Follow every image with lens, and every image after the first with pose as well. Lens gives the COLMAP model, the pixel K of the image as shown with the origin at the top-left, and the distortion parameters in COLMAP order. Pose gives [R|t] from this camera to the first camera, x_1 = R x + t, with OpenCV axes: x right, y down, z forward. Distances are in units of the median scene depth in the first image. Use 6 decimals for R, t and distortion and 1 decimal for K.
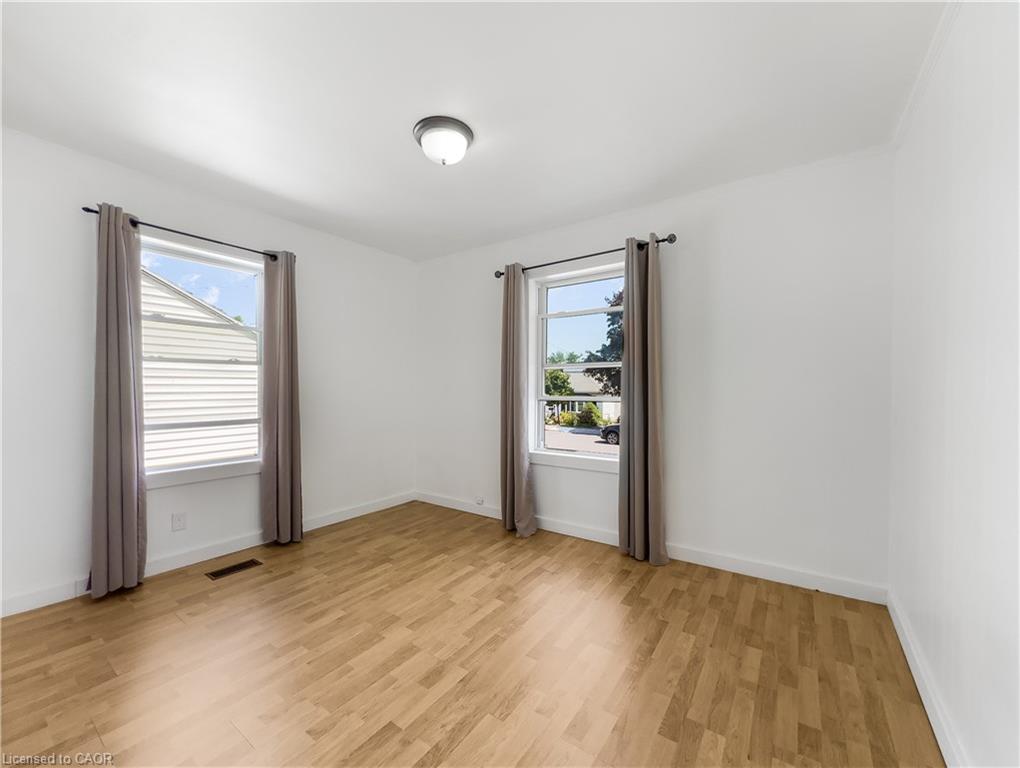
lens RADIAL K [[409.8, 0, 509.8], [0, 409.8, 388.8], [0, 0, 1]] dist [0.001178, 0.000222]
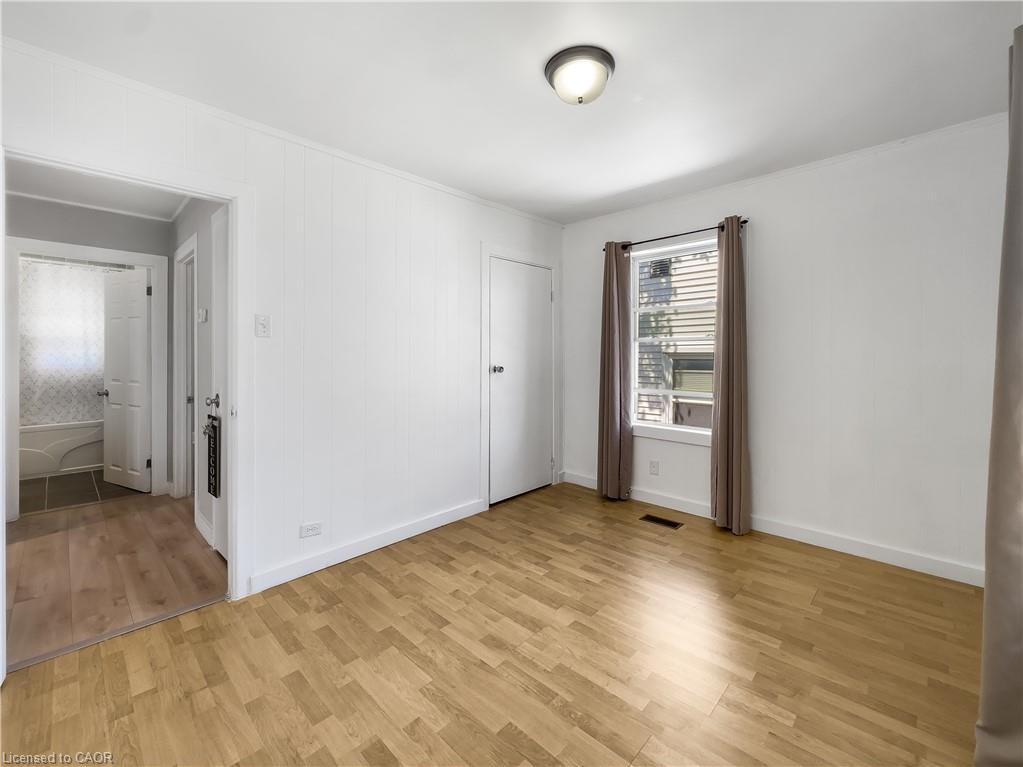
lens RADIAL K [[417.5, 0, 509.1], [0, 417.5, 357.4], [0, 0, 1]] dist [-0.000053, 0.000072]
pose [[-0.136020, -0.002884, -0.990702, 0.558807], [-0.004413, 0.999988, -0.002305, -0.012443], [0.990696, 0.004058, -0.136031, 0.768084]]
